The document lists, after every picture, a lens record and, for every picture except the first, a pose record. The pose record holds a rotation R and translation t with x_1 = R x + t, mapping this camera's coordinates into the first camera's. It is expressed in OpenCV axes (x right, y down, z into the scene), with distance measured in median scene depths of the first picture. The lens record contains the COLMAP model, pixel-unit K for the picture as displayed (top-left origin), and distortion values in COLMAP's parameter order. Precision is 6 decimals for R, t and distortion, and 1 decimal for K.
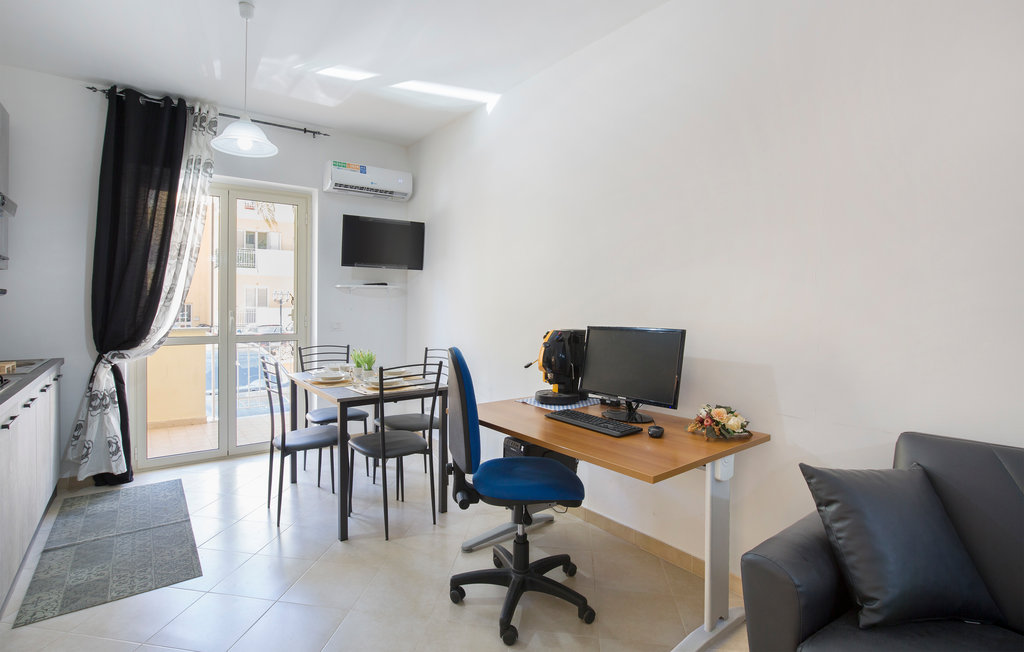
lens RADIAL K [[460.9, 0, 499.1], [0, 460.9, 307.4], [0, 0, 1]] dist [-0.017697, 0.000562]
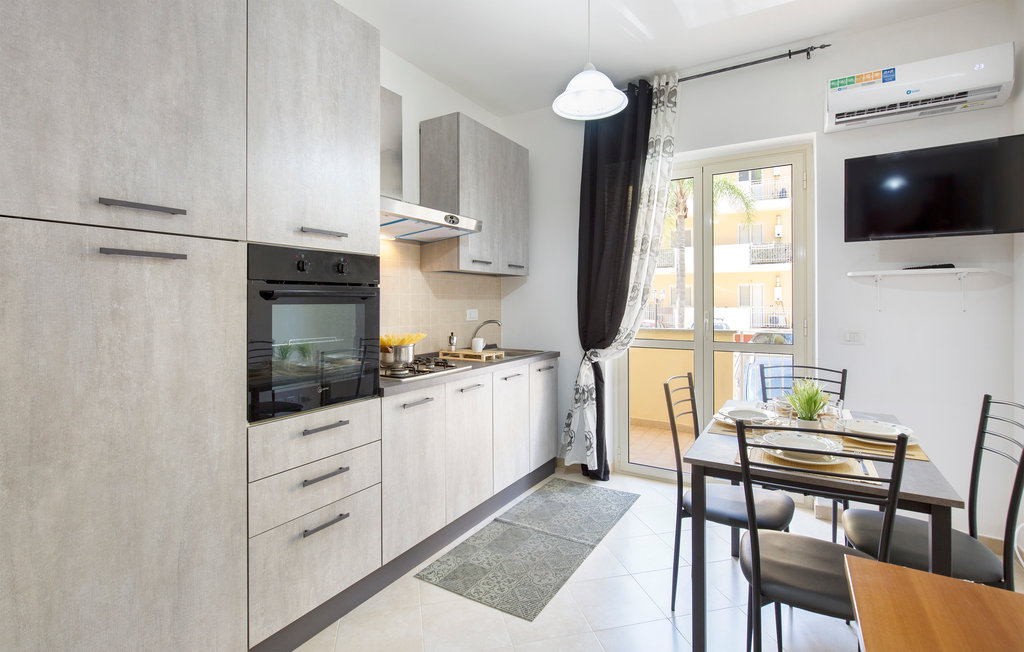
lens RADIAL K [[503.5, 0, 483.3], [0, 503.5, 297.4], [0, 0, 1]] dist [-0.011913, 0.007235]
pose [[0.381331, -0.012730, -0.924351, 0.119309], [0.000430, 0.999908, -0.013593, -0.006195], [0.924438, 0.004786, 0.381301, 0.332406]]
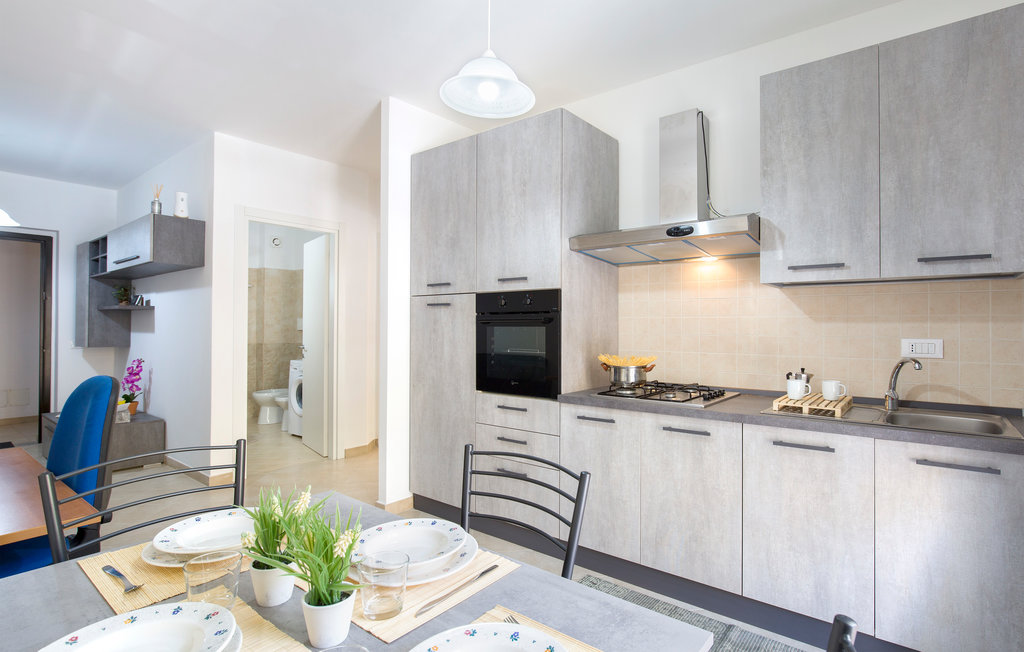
lens RADIAL K [[460.9, 0, 563.2], [0, 460.9, 320.3], [0, 0, 1]] dist [-0.017697, 0.000562]
pose [[-0.930691, -0.011610, -0.365622, -0.240780], [-0.008102, 0.999905, -0.011127, -0.008905], [0.365717, -0.007394, -0.930697, 1.095139]]
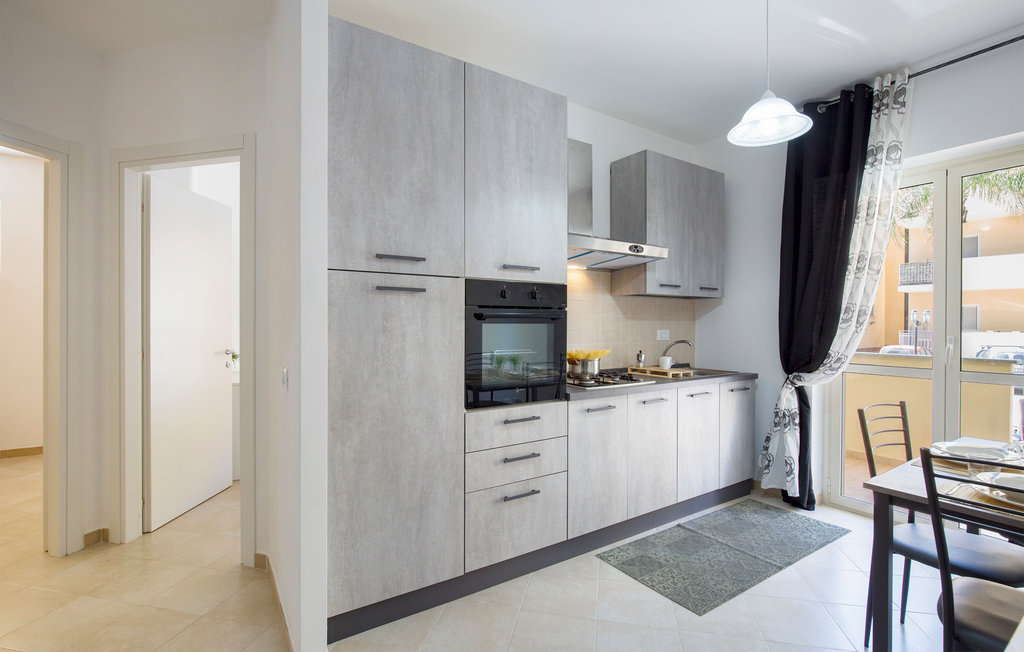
lens RADIAL K [[460.9, 0, 483.2], [0, 460.9, 323.6], [0, 0, 1]] dist [-0.017697, 0.000562]
pose [[-0.045376, -0.000910, -0.998970, 0.188663], [-0.008146, 0.999967, -0.000541, -0.005792], [0.998937, 0.008113, -0.045382, 0.357022]]
